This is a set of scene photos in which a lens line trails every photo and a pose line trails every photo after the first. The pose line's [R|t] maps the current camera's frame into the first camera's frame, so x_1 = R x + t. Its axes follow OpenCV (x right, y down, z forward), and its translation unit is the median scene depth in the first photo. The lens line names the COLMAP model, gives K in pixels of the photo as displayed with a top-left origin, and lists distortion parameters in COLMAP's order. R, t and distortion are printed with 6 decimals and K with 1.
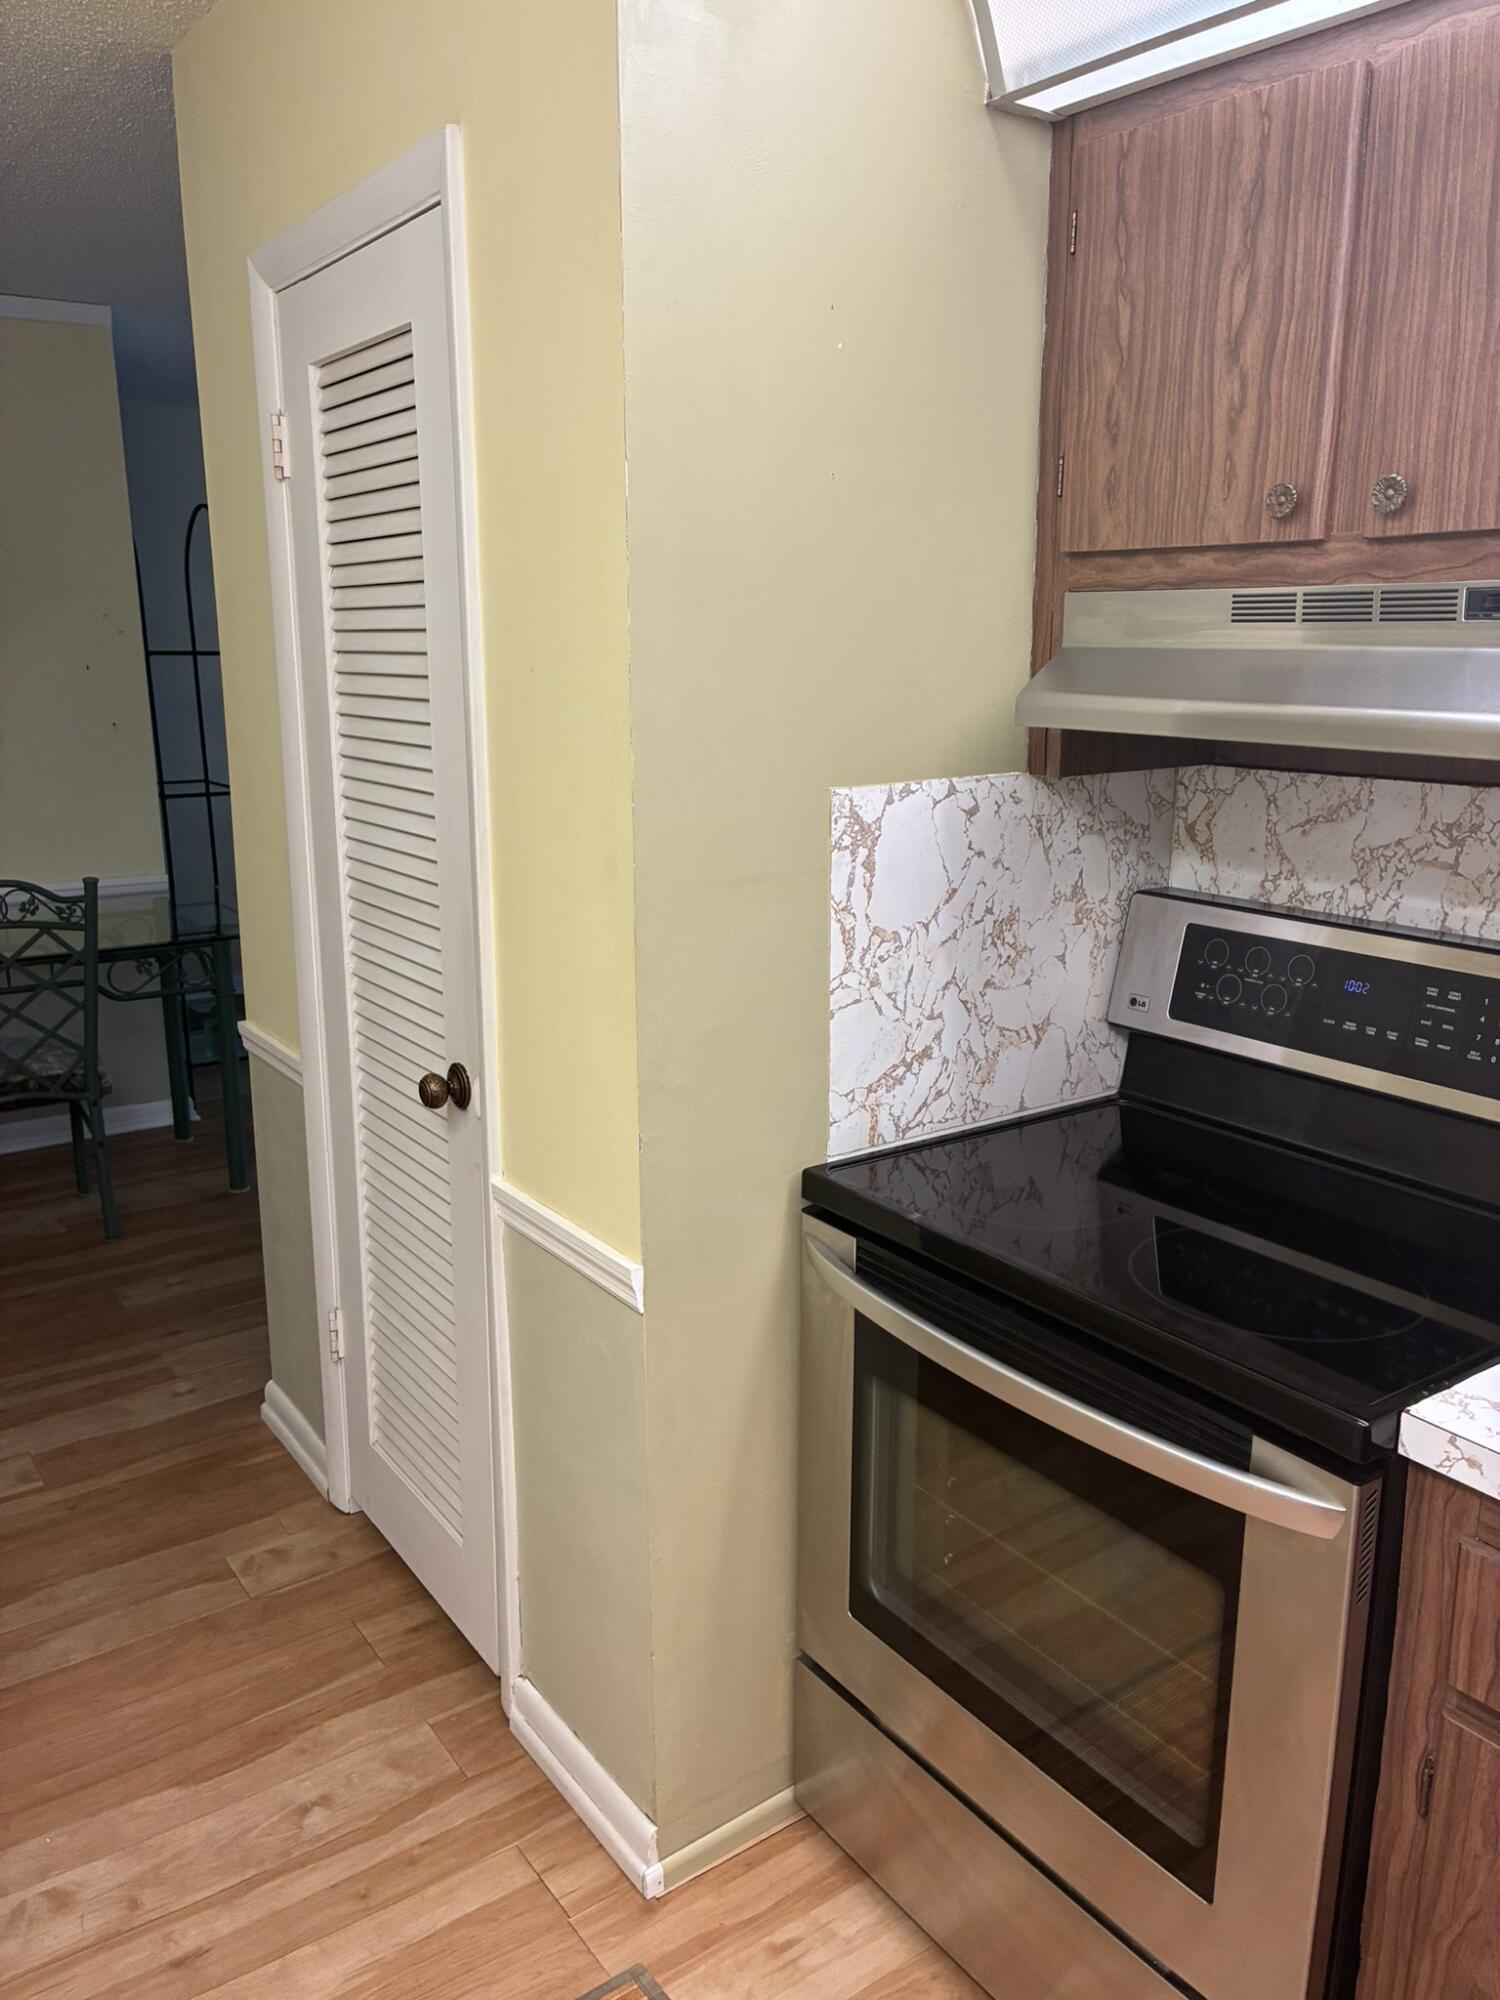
lens RADIAL K [[1520.2, 0, 742.0], [0, 1520.2, 995.2], [0, 0, 1]] dist [0.058383, -0.081720]
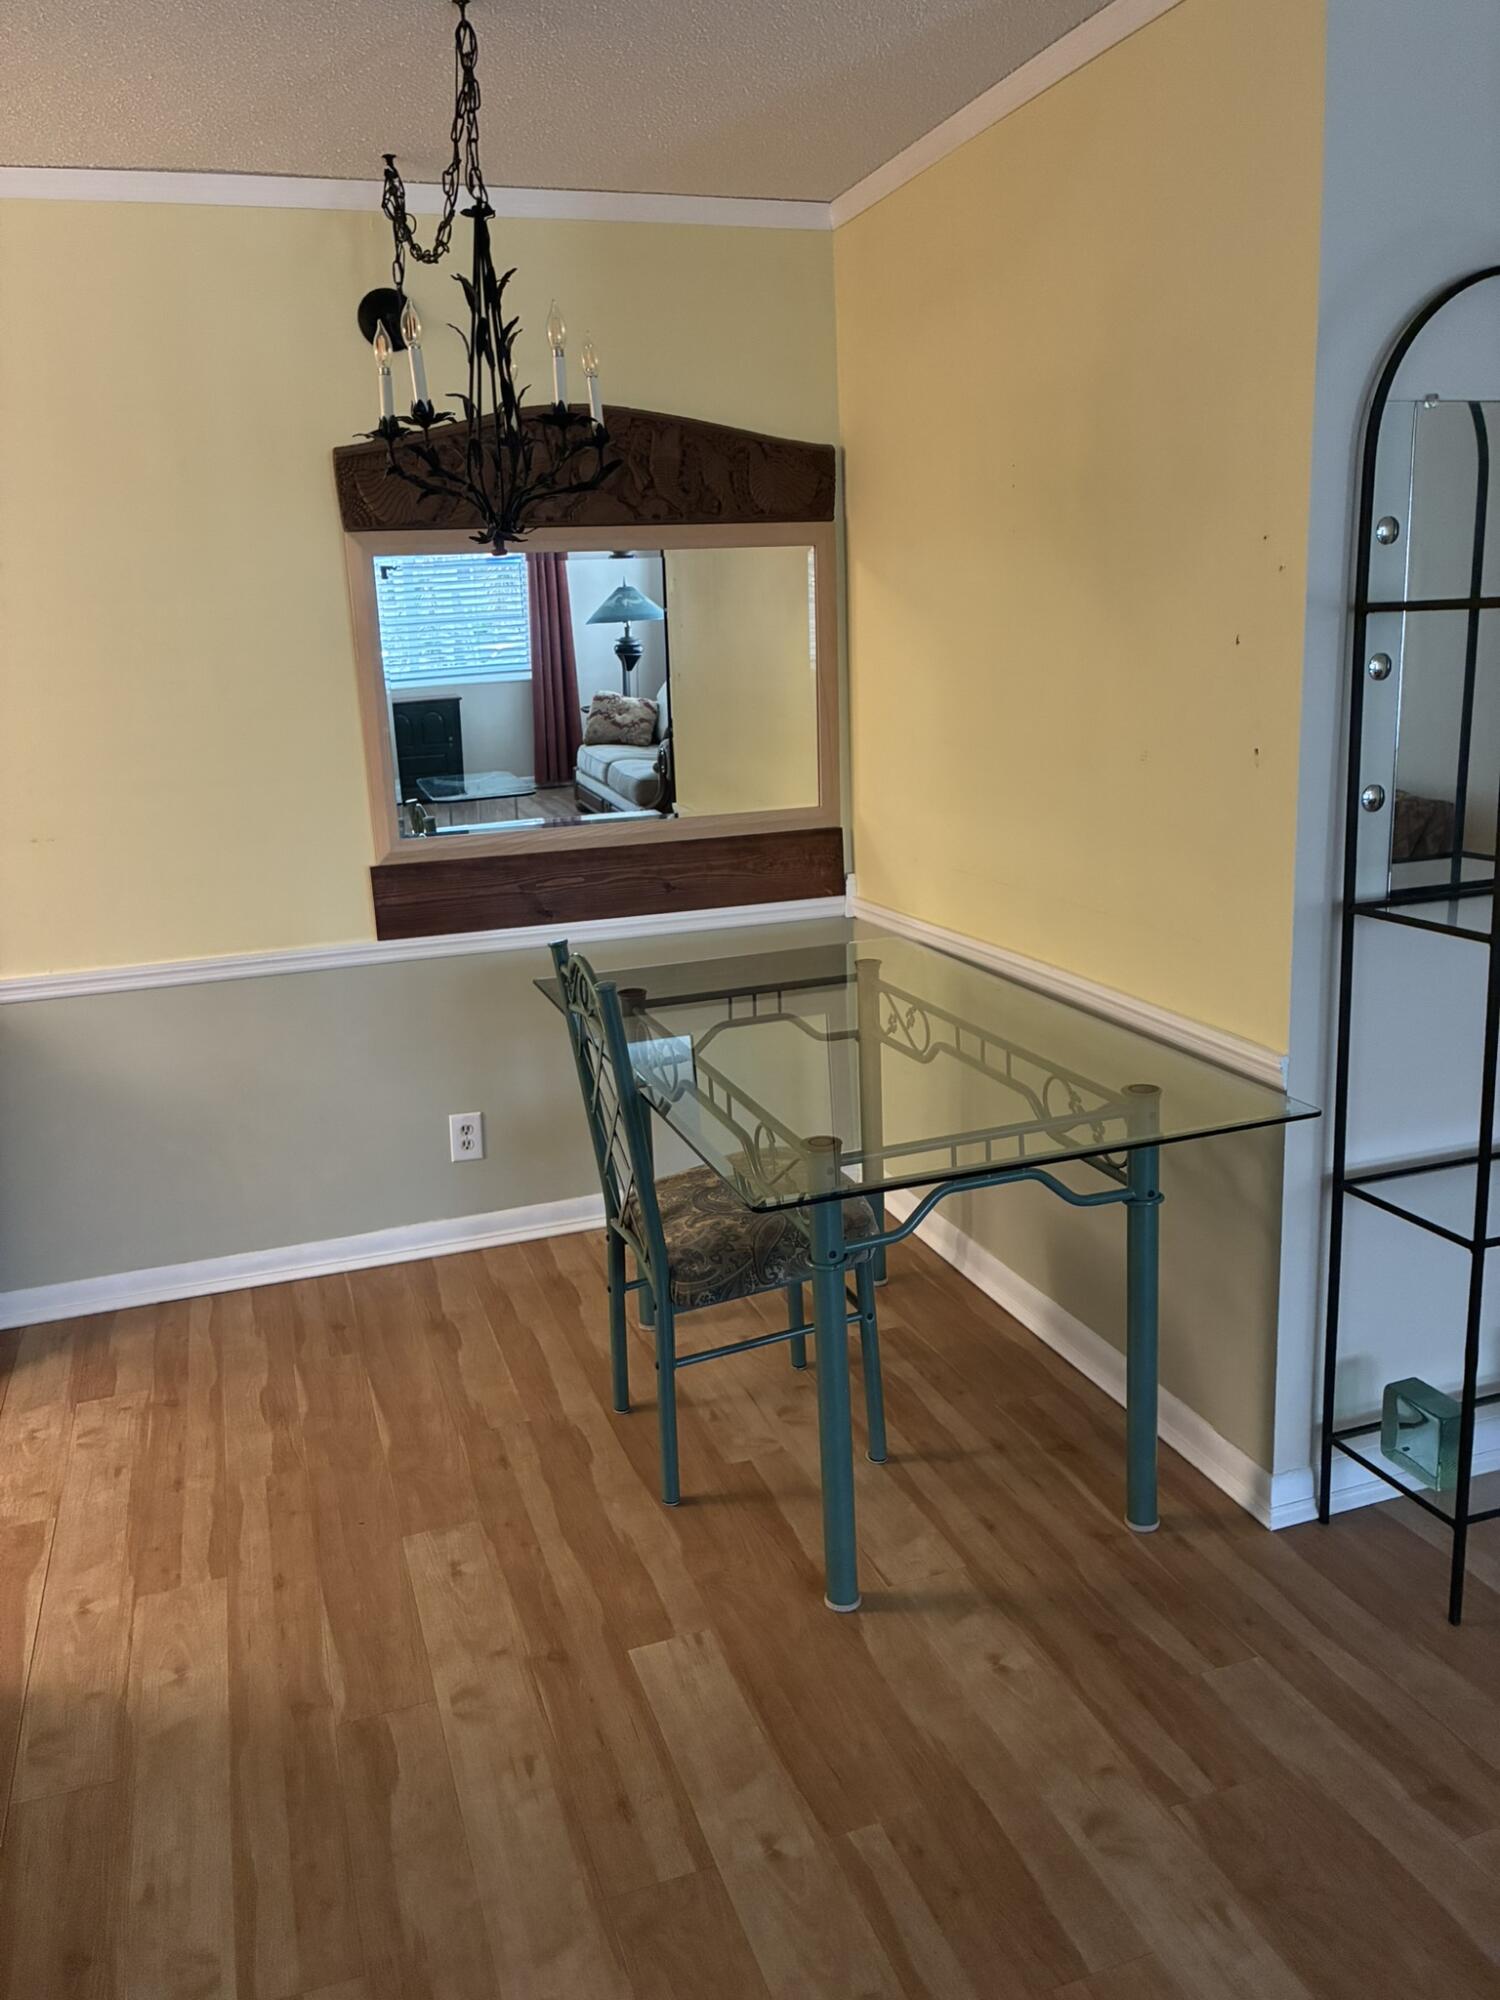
lens RADIAL K [[1520.2, 0, 742.0], [0, 1520.2, 995.2], [0, 0, 1]] dist [0.058383, -0.081720]
pose [[-0.269941, 0.232660, -0.934345, 0.182920], [-0.180176, 0.941023, 0.286377, -0.287962], [0.945869, 0.245652, -0.212101, 1.294105]]
